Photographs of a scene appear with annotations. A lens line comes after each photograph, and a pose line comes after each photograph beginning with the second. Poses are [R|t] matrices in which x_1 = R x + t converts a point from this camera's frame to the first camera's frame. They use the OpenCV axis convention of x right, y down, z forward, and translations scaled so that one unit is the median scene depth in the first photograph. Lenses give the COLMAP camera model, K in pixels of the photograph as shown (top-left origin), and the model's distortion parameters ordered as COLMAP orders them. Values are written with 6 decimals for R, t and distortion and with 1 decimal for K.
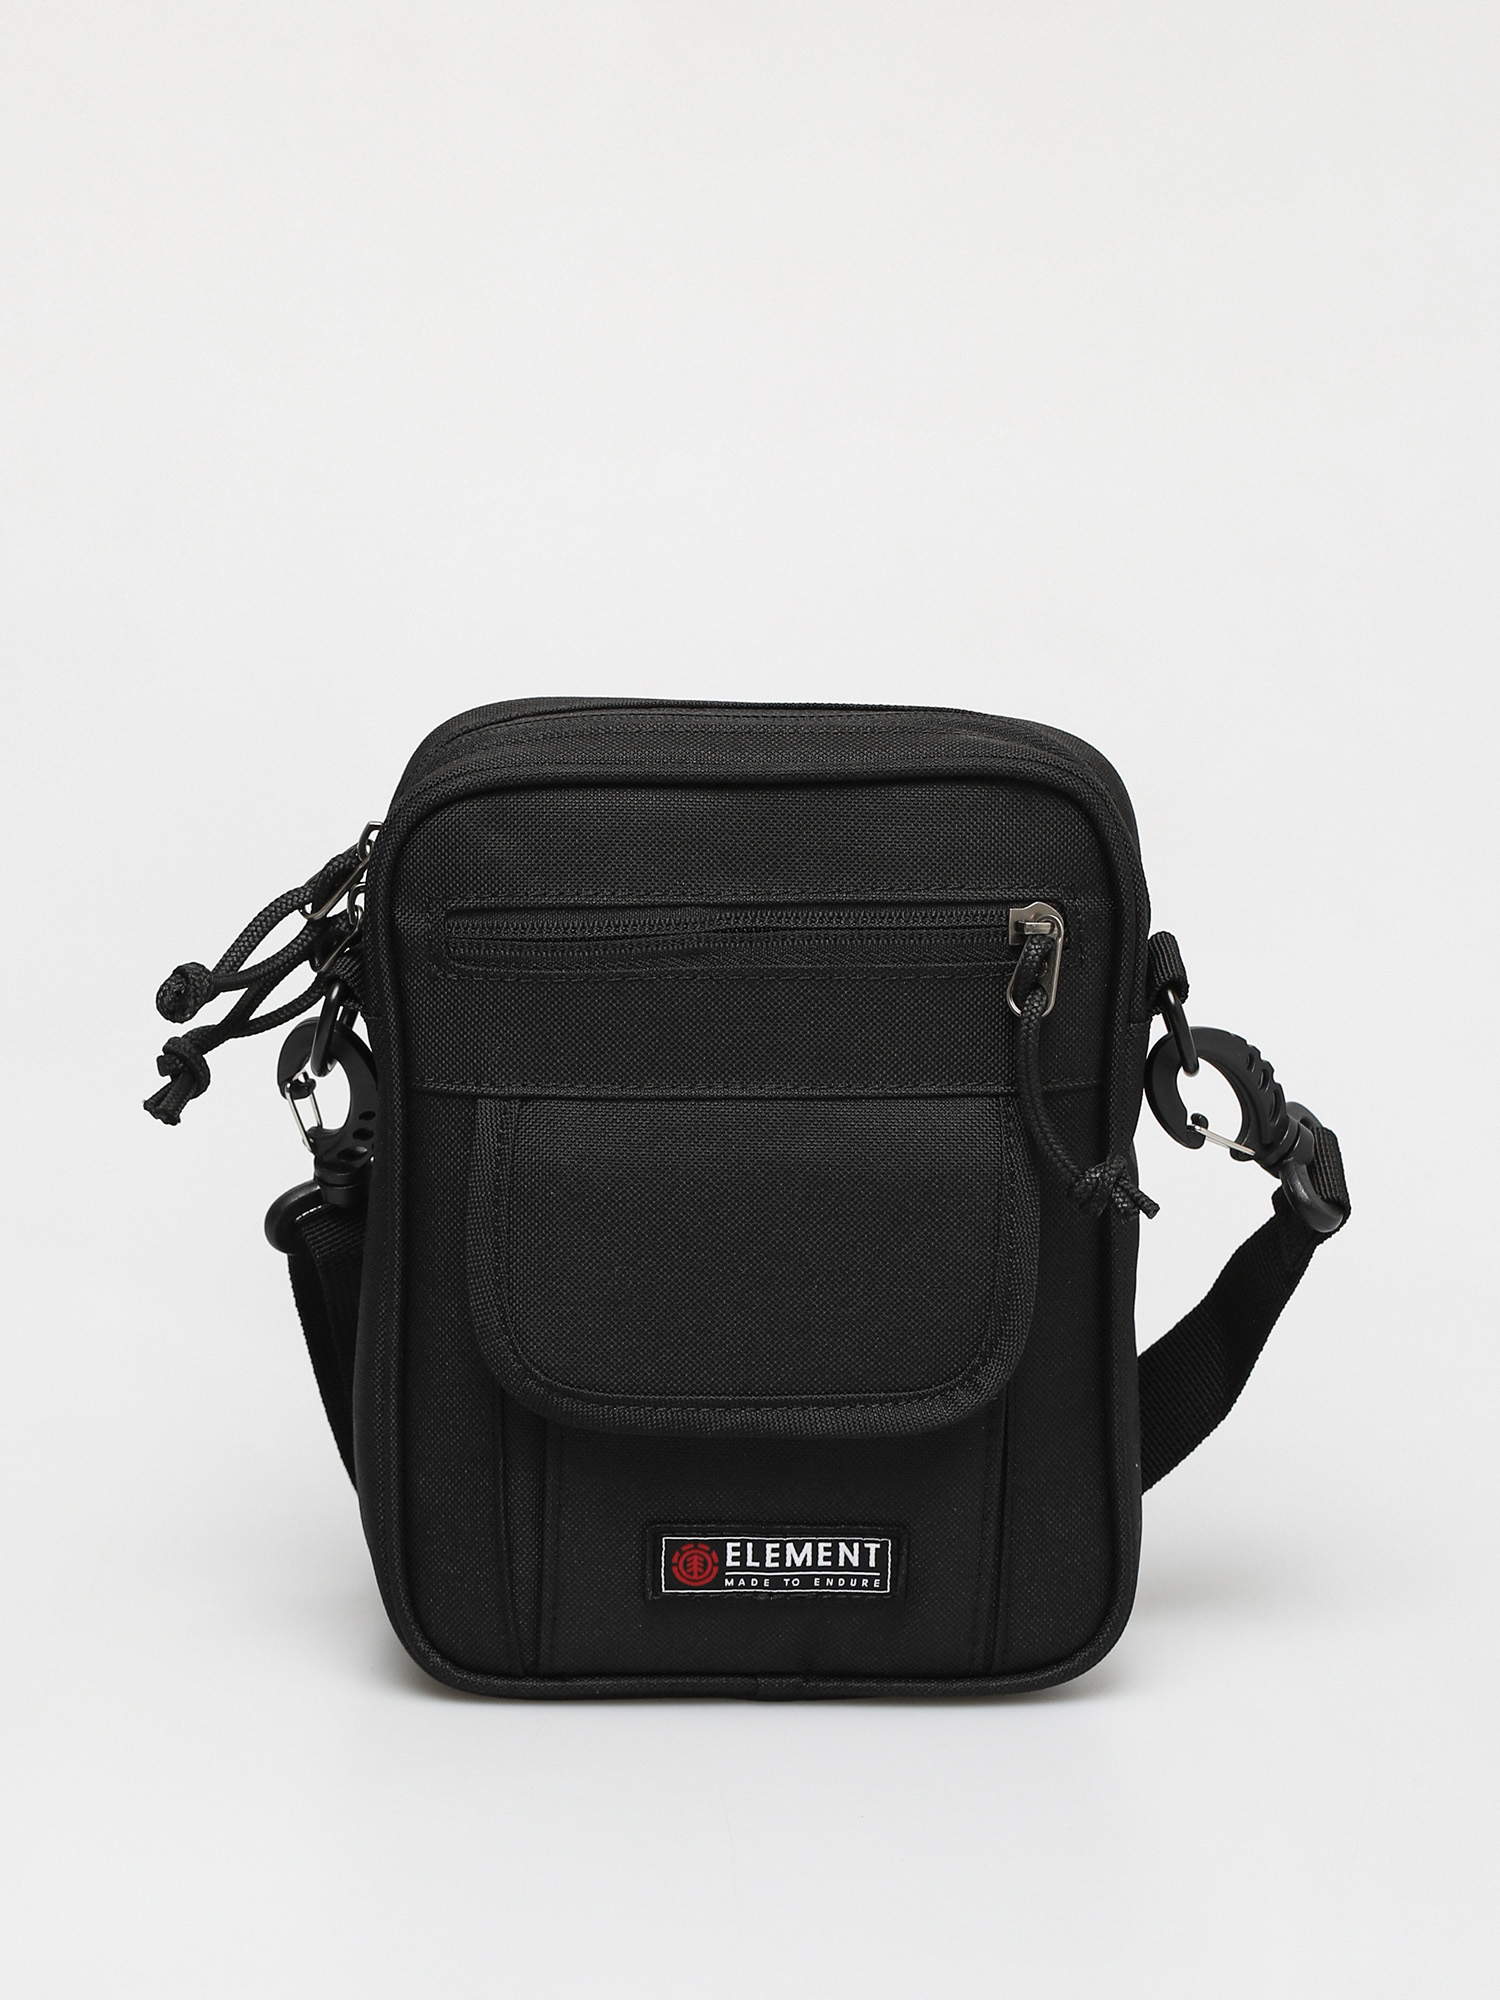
lens RADIAL K [[7076.4, 0, 755.3], [0, 7076.4, 998.9], [0, 0, 1]] dist [0.167383, 0.000000]
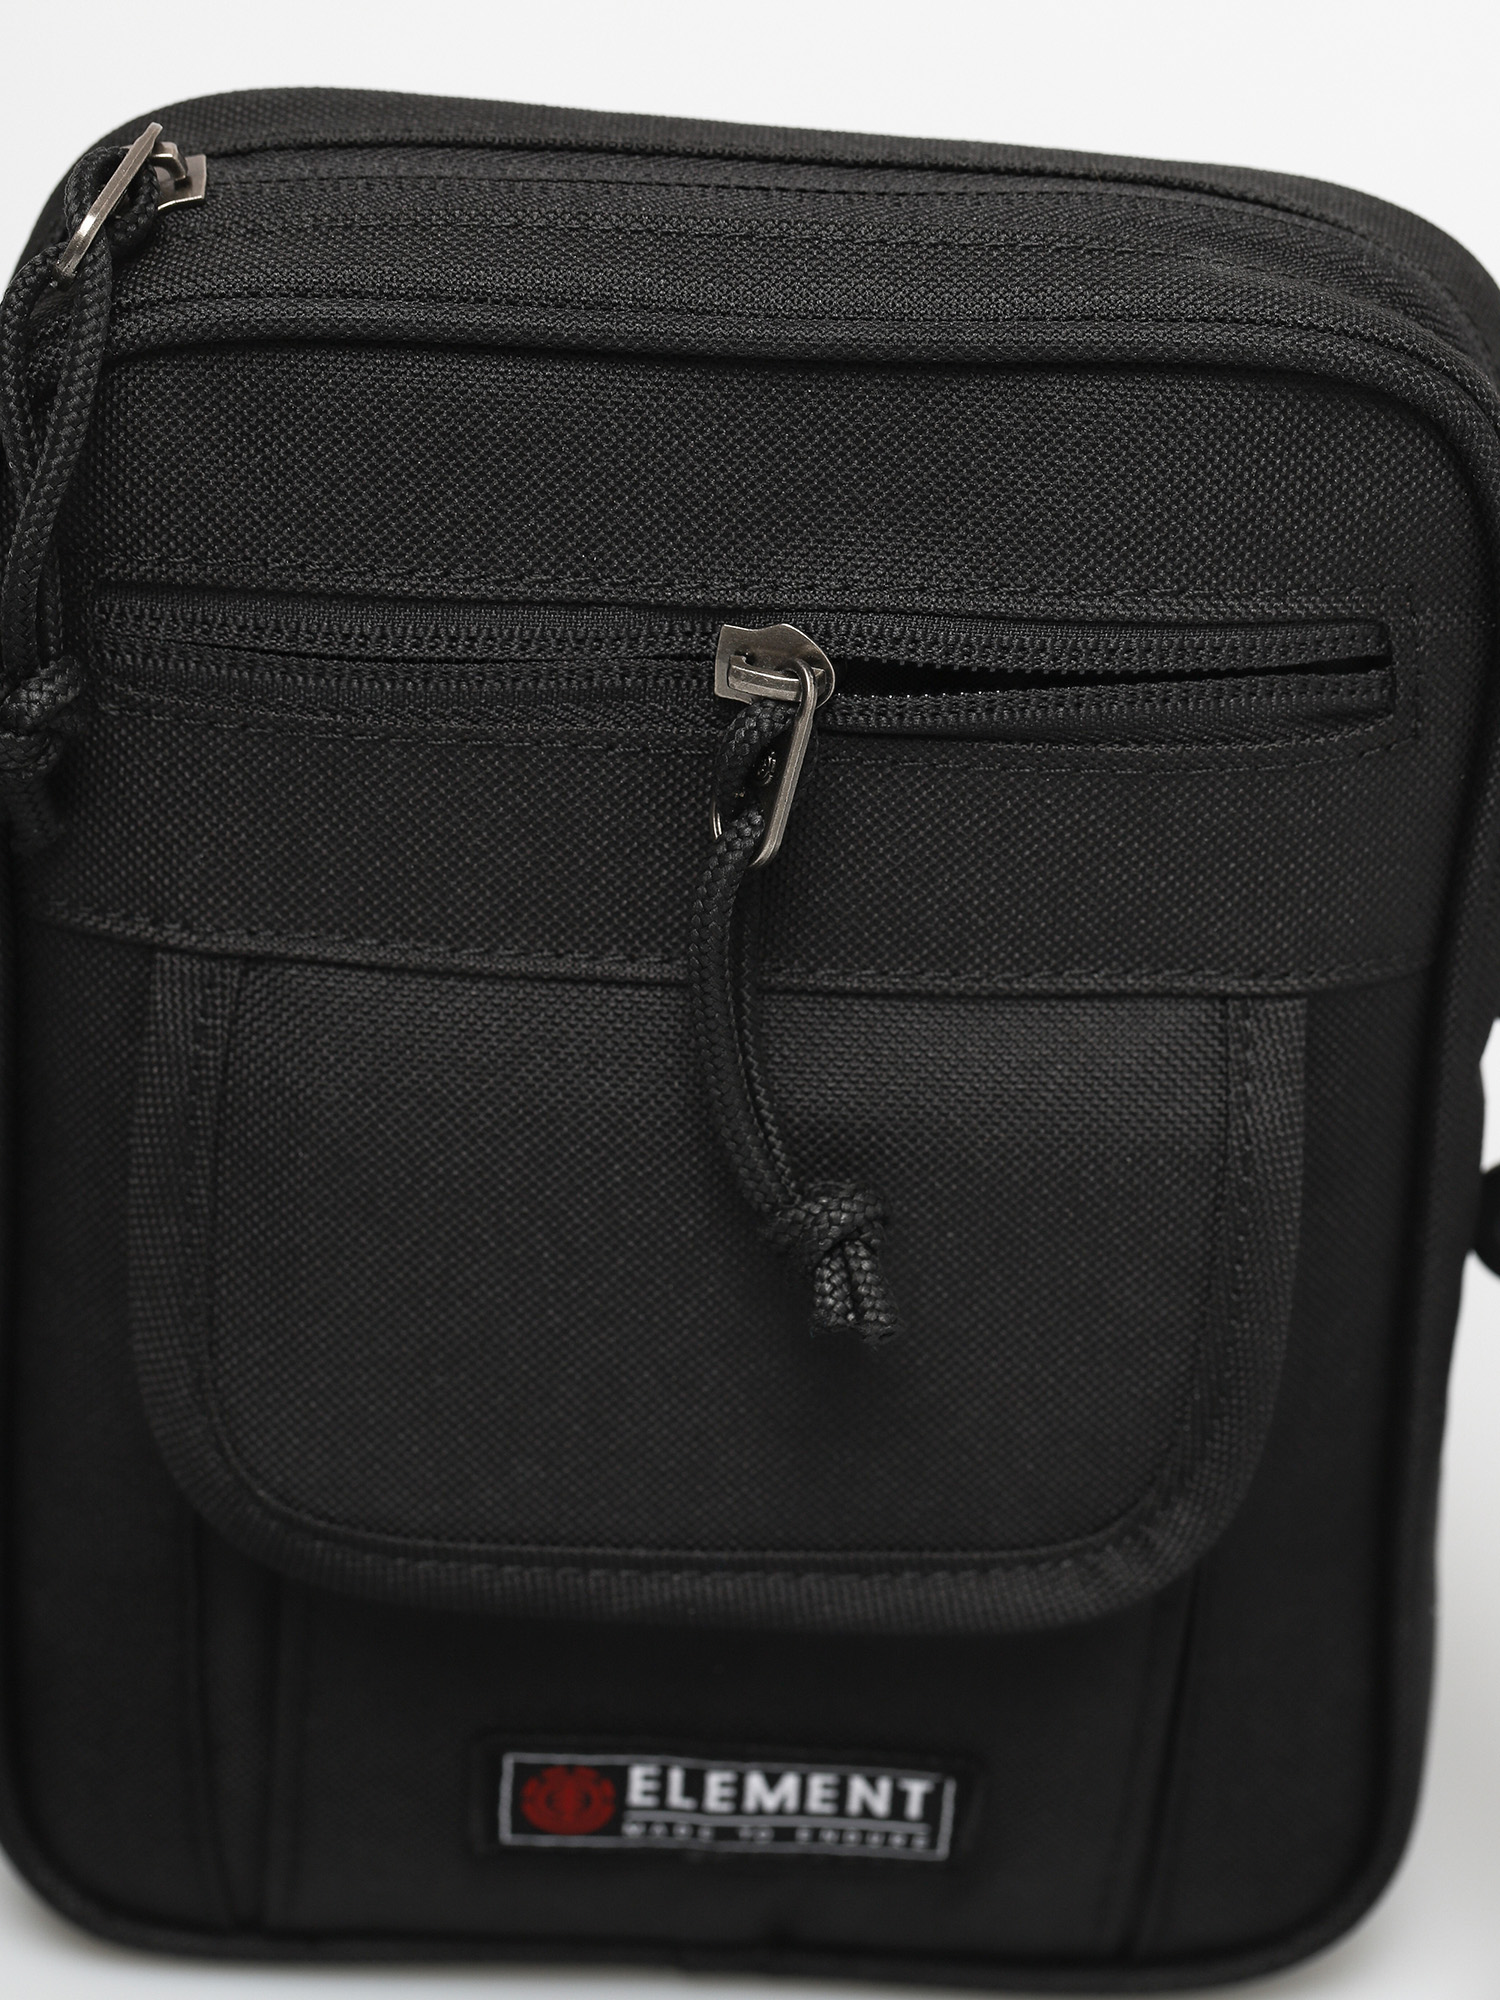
lens RADIAL K [[7076.4, 0, 739.5], [0, 7076.4, 1000.2], [0, 0, 1]] dist [0.167383, 0.000000]
pose [[0.999051, 0.040812, 0.015242, -0.006467], [-0.043025, 0.979232, 0.198127, -0.080887], [-0.006839, -0.198595, 0.980058, 0.523196]]
